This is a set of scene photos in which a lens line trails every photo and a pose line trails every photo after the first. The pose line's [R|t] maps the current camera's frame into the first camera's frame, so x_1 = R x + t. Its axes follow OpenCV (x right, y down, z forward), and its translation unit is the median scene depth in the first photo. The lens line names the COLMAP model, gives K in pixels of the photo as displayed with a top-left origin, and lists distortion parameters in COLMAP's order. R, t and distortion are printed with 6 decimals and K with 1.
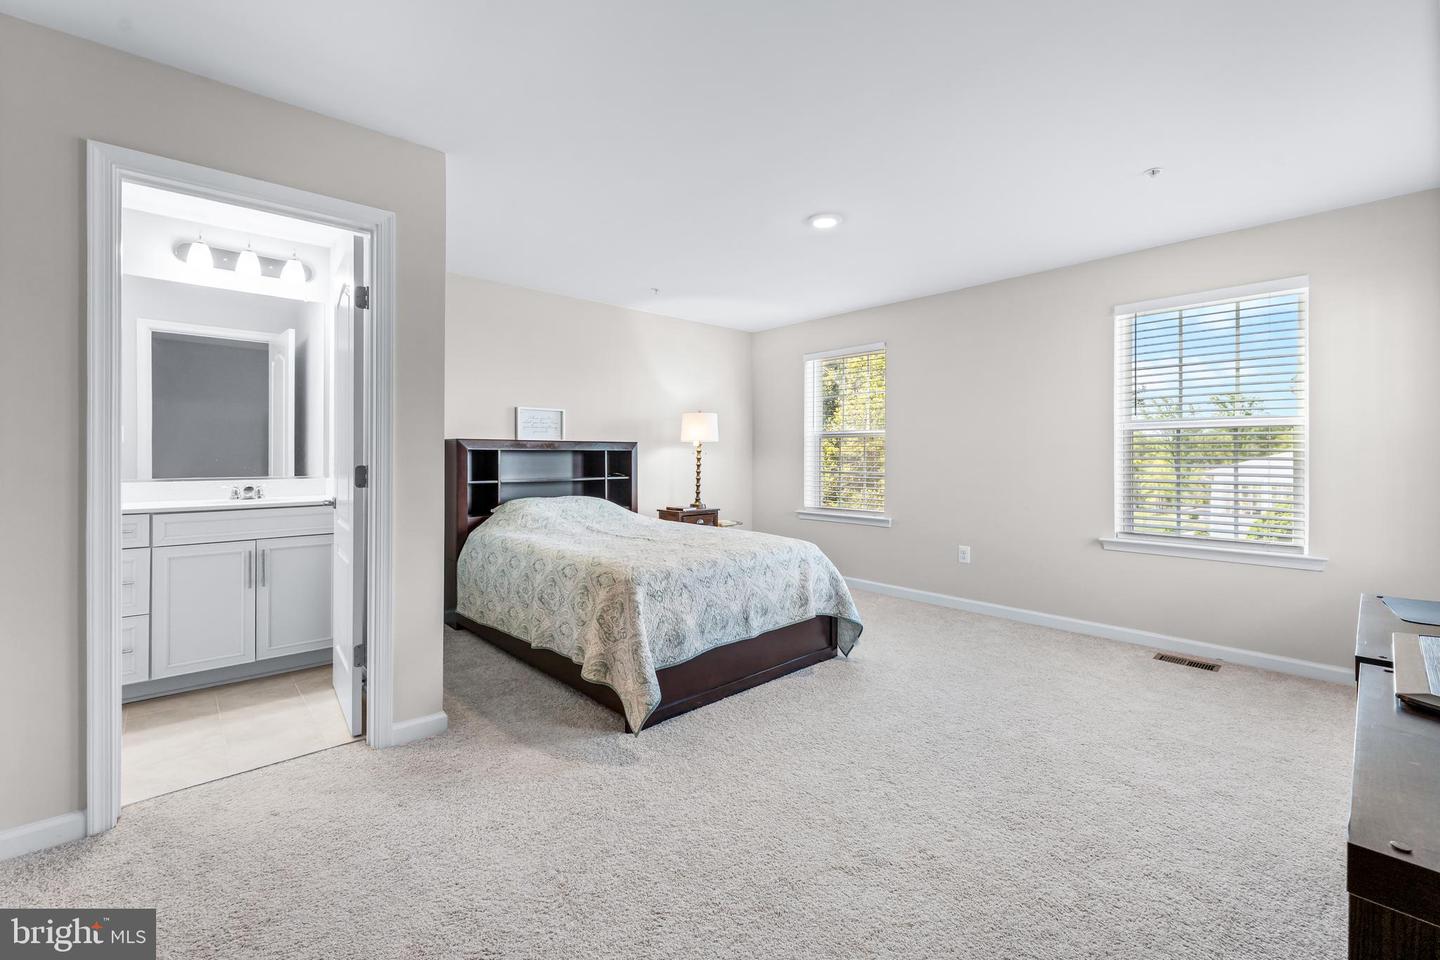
lens RADIAL K [[610.7, 0, 723.8], [0, 610.7, 454.5], [0, 0, 1]] dist [0.000965, 0.000034]
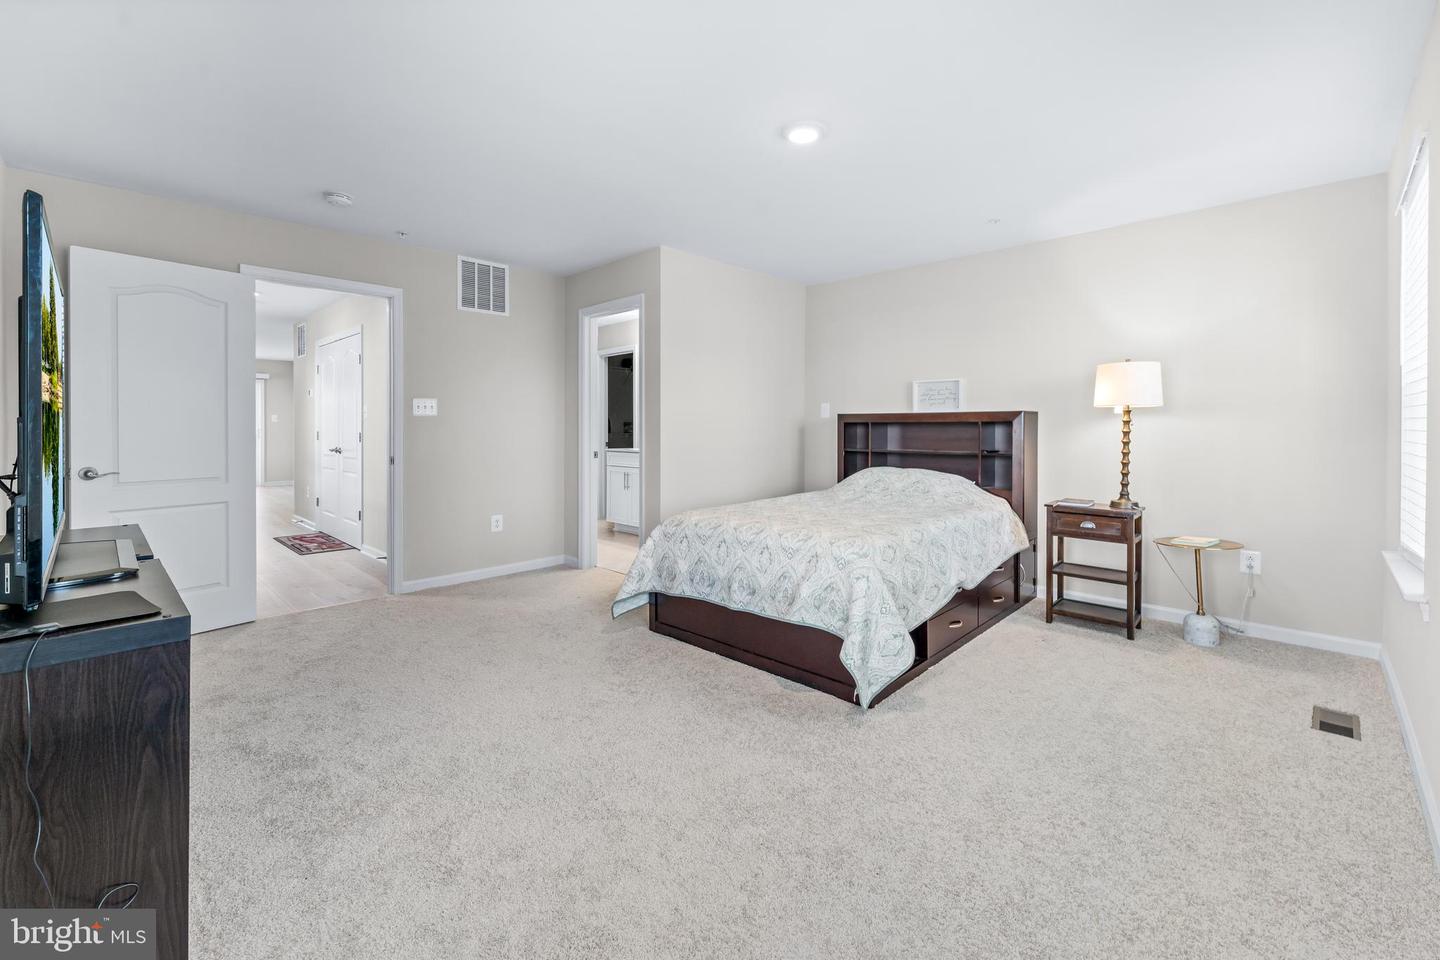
lens RADIAL K [[610.7, 0, 727.6], [0, 610.7, 427.9], [0, 0, 1]] dist [0.000965, 0.000034]
pose [[0.054046, 0.002659, -0.998535, 0.981999], [-0.001149, 0.999996, 0.002601, 0.000866], [0.998538, 0.001007, 0.054049, 0.883192]]
